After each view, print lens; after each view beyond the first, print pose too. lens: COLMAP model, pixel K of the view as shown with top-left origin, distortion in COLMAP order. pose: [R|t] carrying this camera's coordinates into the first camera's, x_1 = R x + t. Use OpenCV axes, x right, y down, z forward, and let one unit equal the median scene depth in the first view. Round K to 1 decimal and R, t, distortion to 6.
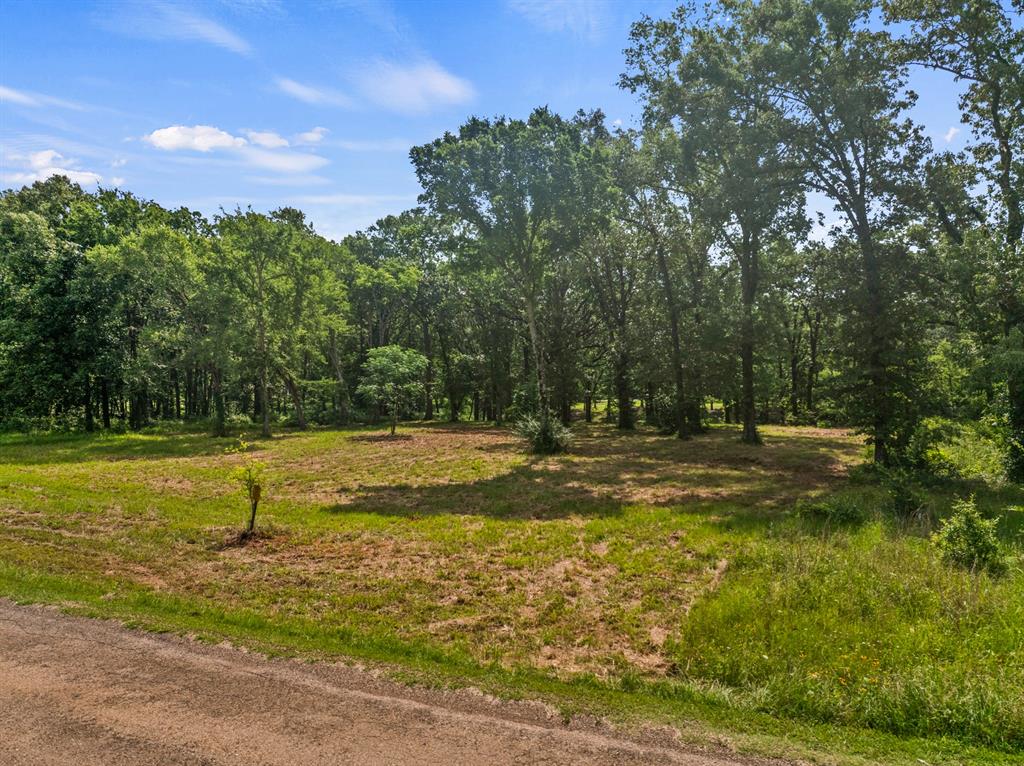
lens RADIAL K [[702.4, 0, 564.7], [0, 702.4, 377.5], [0, 0, 1]] dist [0.001759, 0.000460]
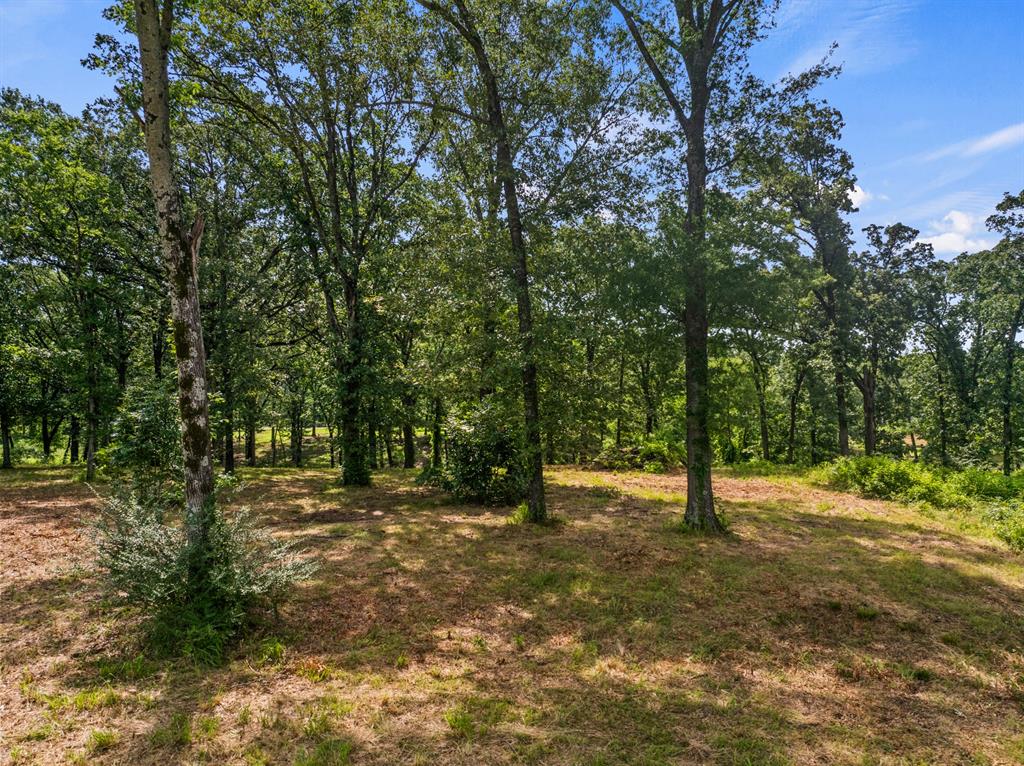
lens RADIAL K [[708.1, 0, 512.0], [0, 708.1, 383.0], [0, 0, 1]] dist [-0.026346, -0.001935]
pose [[0.918255, 0.025713, 0.395153, -0.026052], [-0.013883, 0.999367, -0.032768, 0.018343], [-0.395746, 0.024603, 0.918031, 0.710379]]
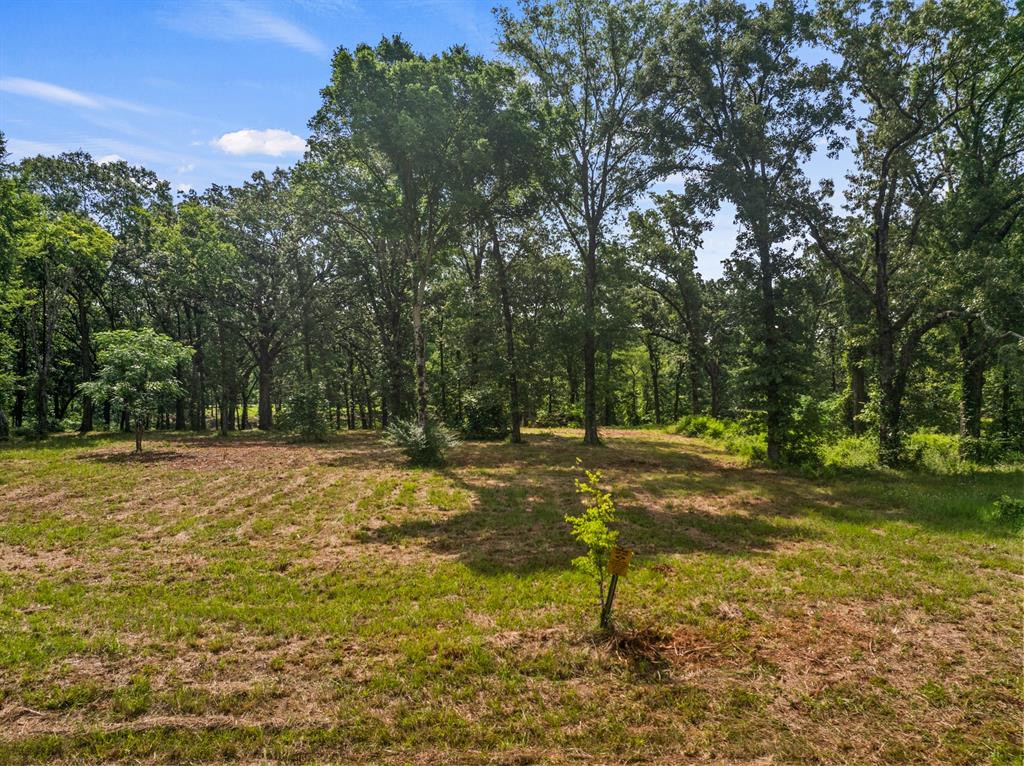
lens RADIAL K [[708.1, 0, 512.0], [0, 708.1, 383.0], [0, 0, 1]] dist [-0.026346, -0.001935]
pose [[0.873740, 0.009037, 0.486310, -0.339799], [-0.010284, 0.999947, -0.000104, 0.009108], [-0.486285, -0.004910, 0.873786, 0.229914]]
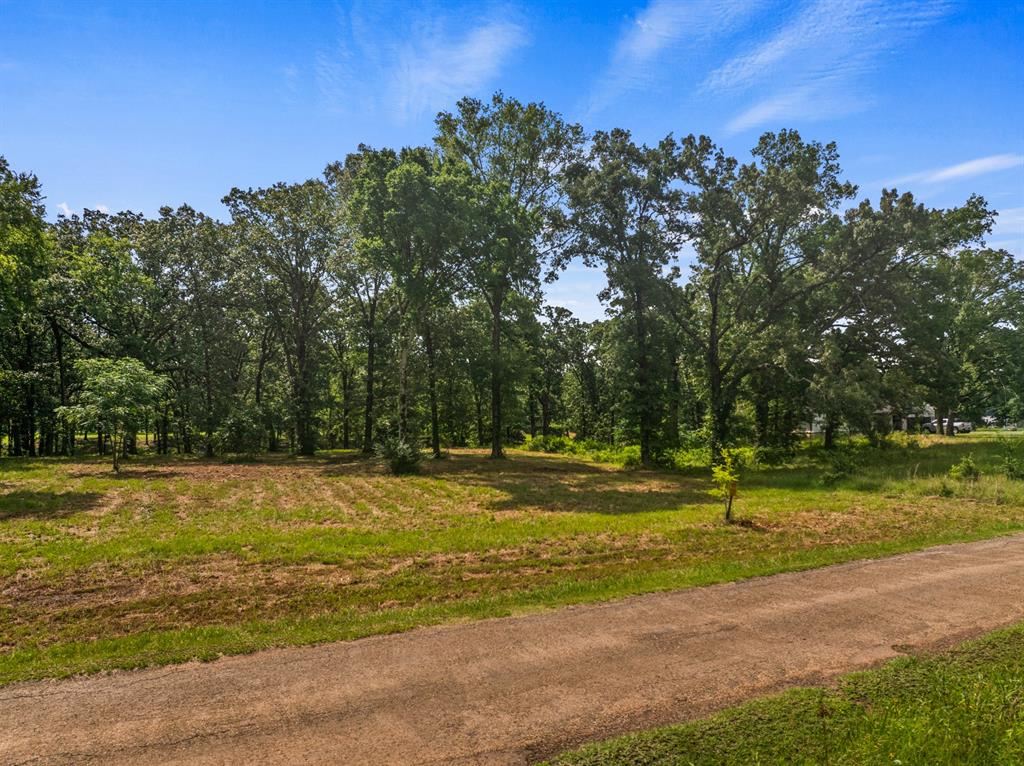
lens RADIAL K [[708.1, 0, 512.0], [0, 708.1, 383.0], [0, 0, 1]] dist [-0.026346, -0.001935]
pose [[0.664752, 0.039169, 0.746037, -0.695554], [-0.011572, 0.999045, -0.042142, 0.013565], [-0.746975, 0.019381, 0.664570, 0.195481]]
